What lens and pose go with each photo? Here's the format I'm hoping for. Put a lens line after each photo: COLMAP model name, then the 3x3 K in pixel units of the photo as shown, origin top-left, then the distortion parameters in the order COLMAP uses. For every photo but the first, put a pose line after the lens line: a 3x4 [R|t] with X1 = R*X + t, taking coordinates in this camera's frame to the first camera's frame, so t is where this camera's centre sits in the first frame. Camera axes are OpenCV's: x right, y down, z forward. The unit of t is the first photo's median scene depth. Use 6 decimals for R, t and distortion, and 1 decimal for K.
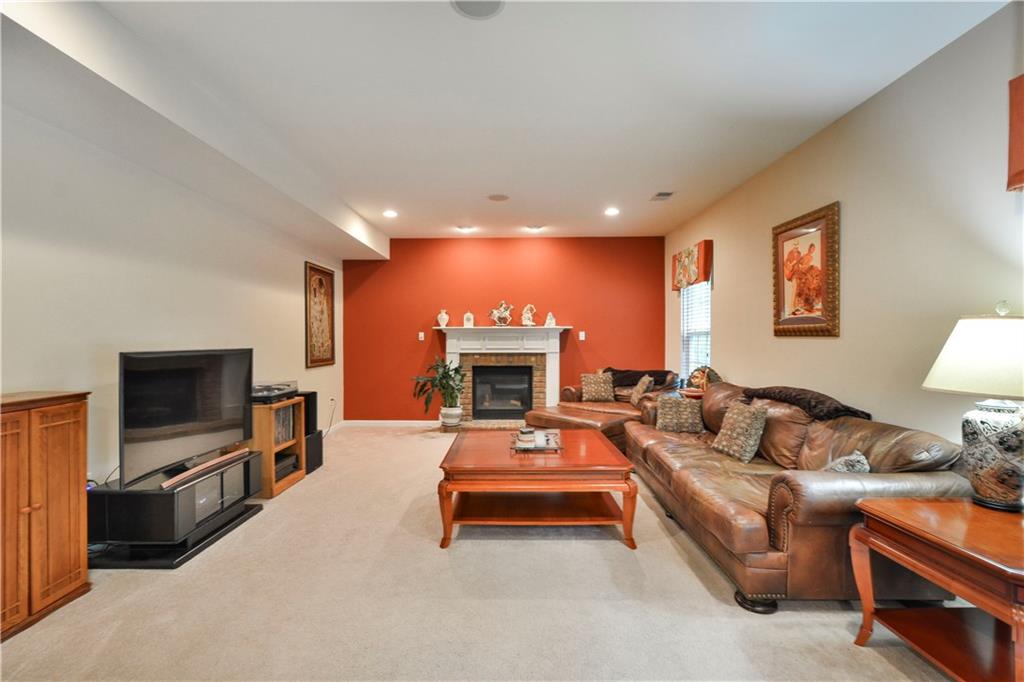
lens RADIAL K [[458.5, 0, 495.3], [0, 458.5, 343.0], [0, 0, 1]] dist [0.001969, 0.000143]
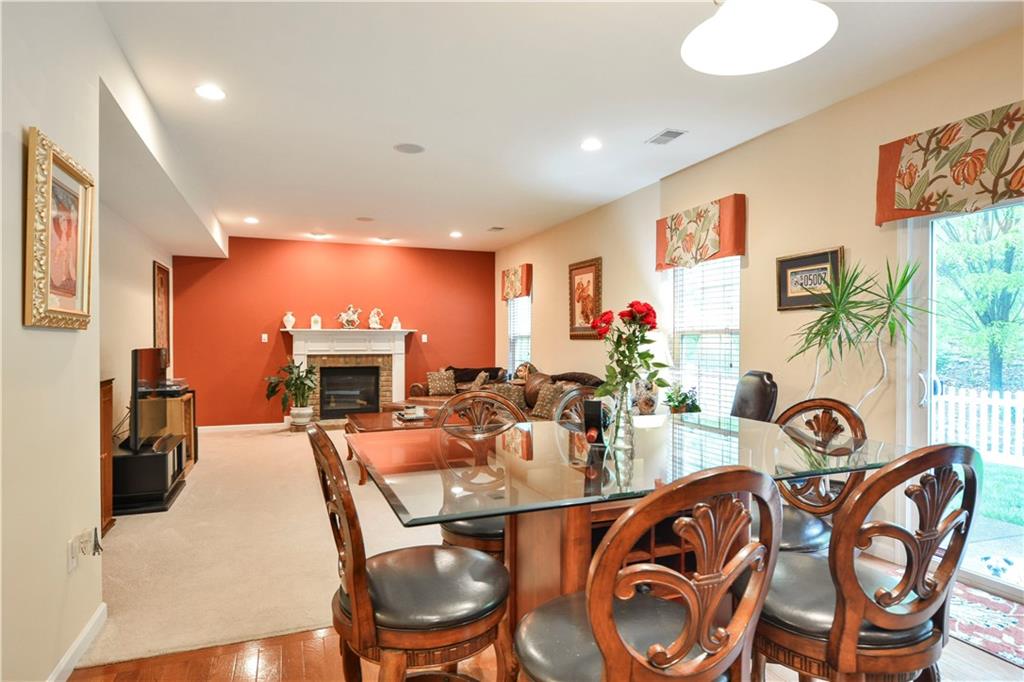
lens RADIAL K [[572.3, 0, 516.1], [0, 572.3, 347.2], [0, 0, 1]] dist [0.001368, -0.007000]
pose [[0.916747, -0.001811, 0.399464, -0.172064], [0.001534, 0.999998, 0.001014, 0.005104], [-0.399465, -0.000317, 0.916748, -0.373974]]
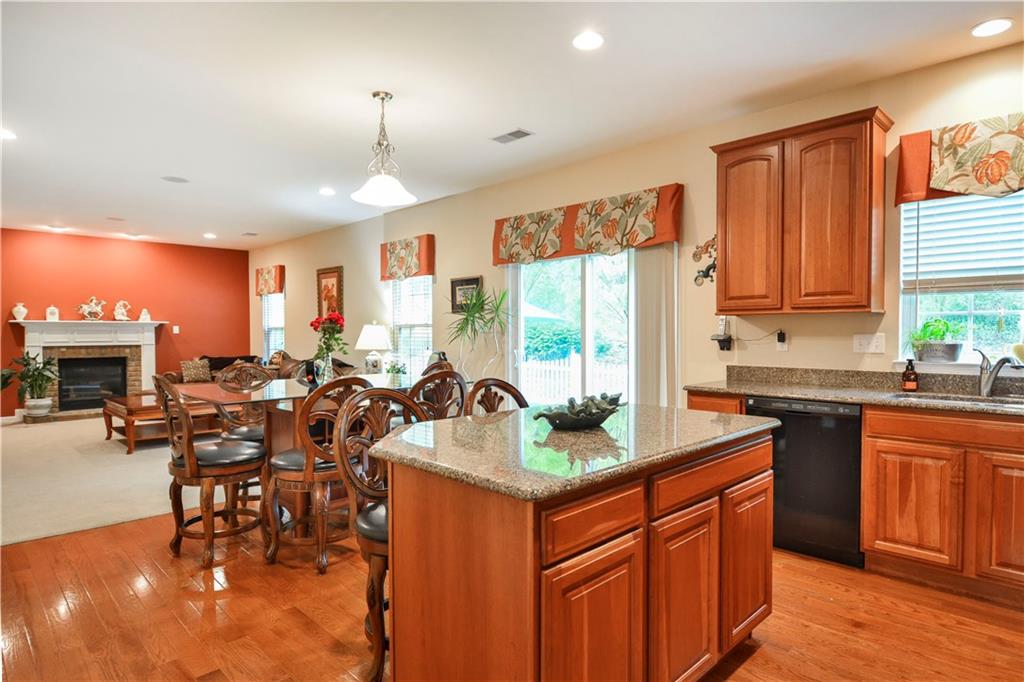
lens RADIAL K [[572.3, 0, 519.3], [0, 572.3, 345.7], [0, 0, 1]] dist [0.001368, -0.007000]
pose [[0.682748, -0.016681, 0.730464, -0.301250], [0.007020, 0.999843, 0.016272, 0.008043], [-0.730621, -0.005982, 0.682757, -0.677018]]
